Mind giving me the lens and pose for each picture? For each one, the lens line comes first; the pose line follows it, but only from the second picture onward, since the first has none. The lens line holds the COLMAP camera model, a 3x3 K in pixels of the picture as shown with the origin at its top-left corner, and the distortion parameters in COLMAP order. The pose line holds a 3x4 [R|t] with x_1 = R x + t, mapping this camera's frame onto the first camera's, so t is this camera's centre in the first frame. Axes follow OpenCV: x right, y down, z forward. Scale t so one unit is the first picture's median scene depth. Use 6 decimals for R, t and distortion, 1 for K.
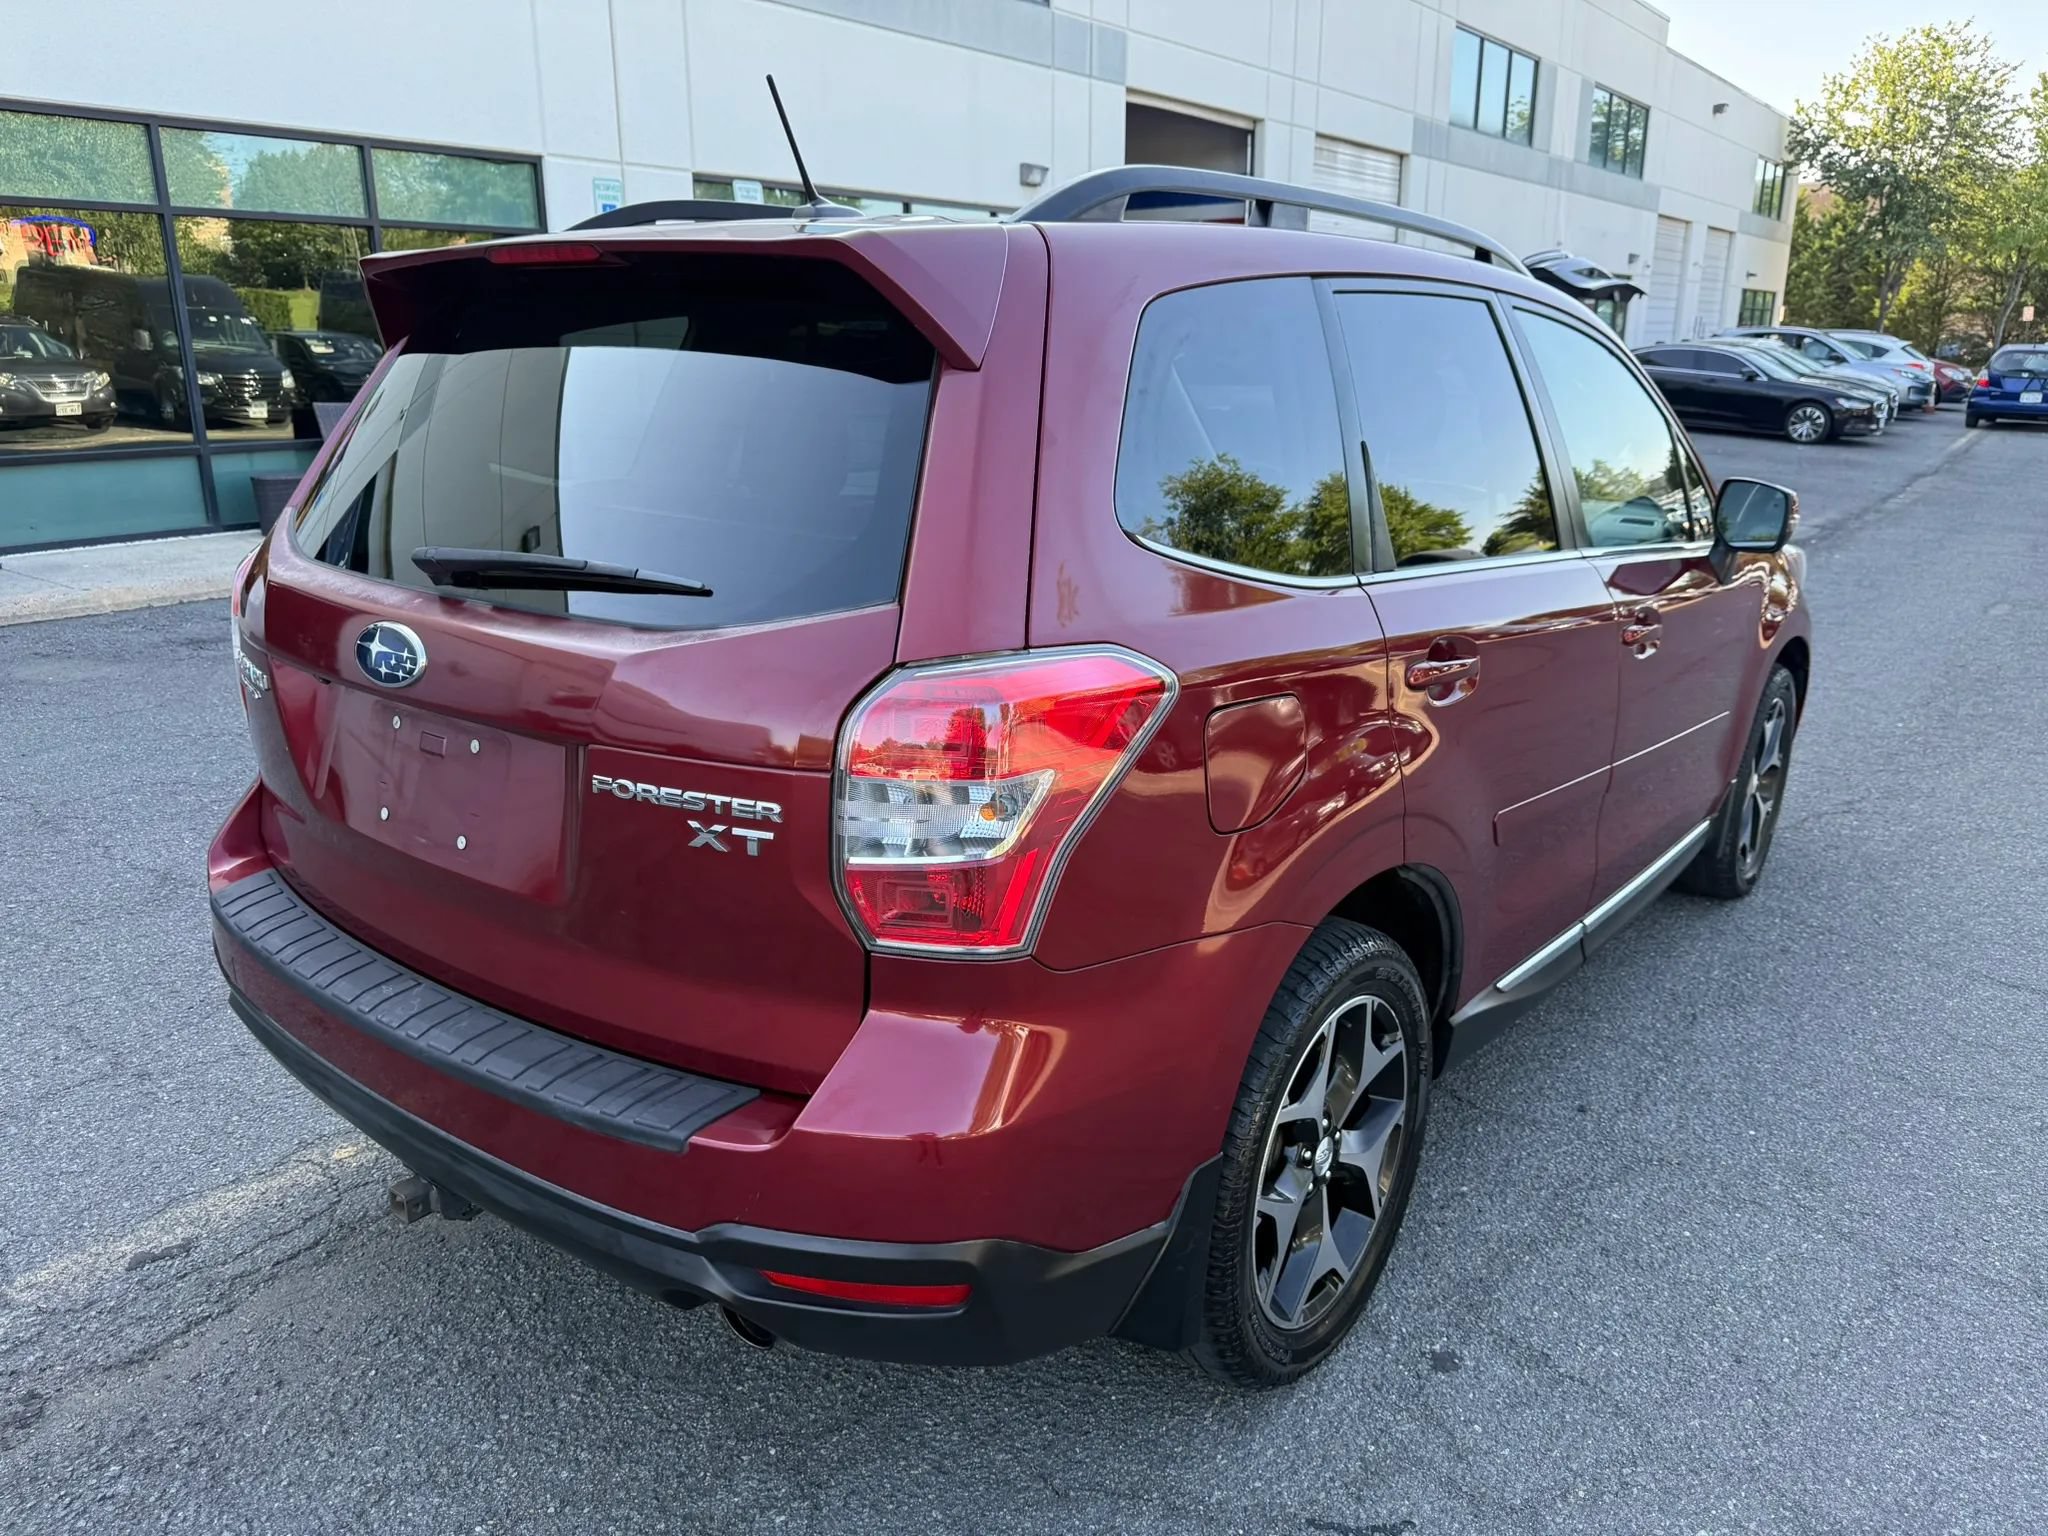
lens RADIAL K [[1445.7, 0, 1035.8], [0, 1445.7, 770.1], [0, 0, 1]] dist [0.001412, -0.011660]
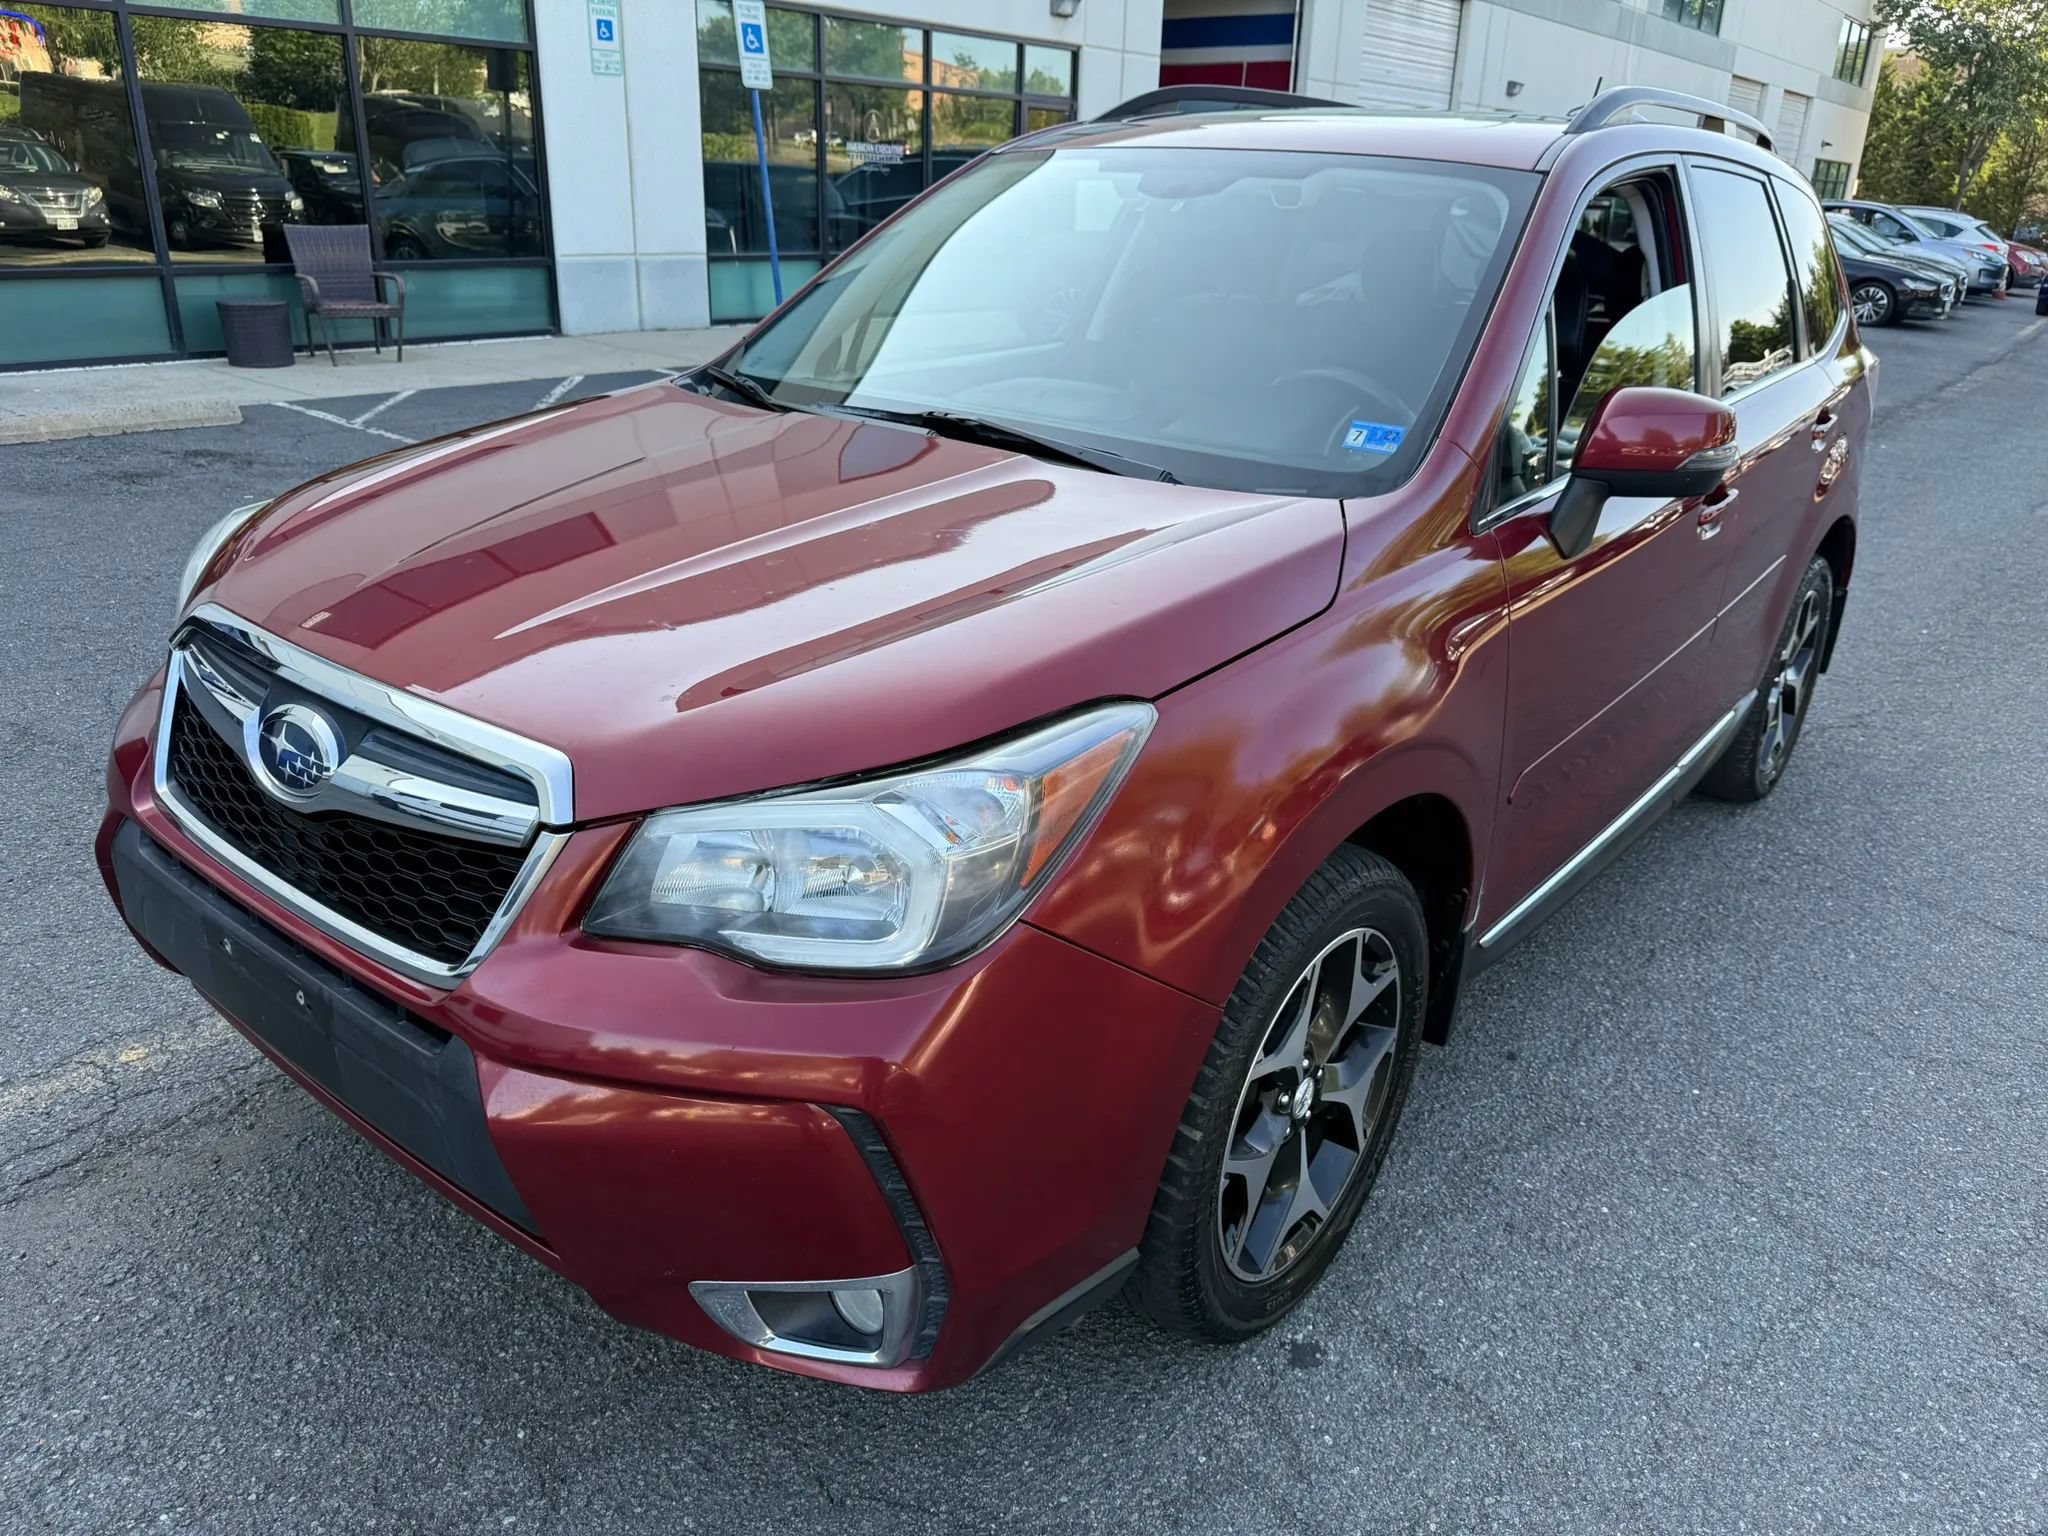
lens RADIAL K [[1445.7, 0, 1031.1], [0, 1445.7, 763.6], [0, 0, 1]] dist [0.001412, -0.011660]
pose [[0.999065, 0.040265, -0.015771, 0.094811], [-0.038680, 0.995152, 0.090425, -0.022404], [0.019336, -0.089730, 0.995778, 0.119432]]
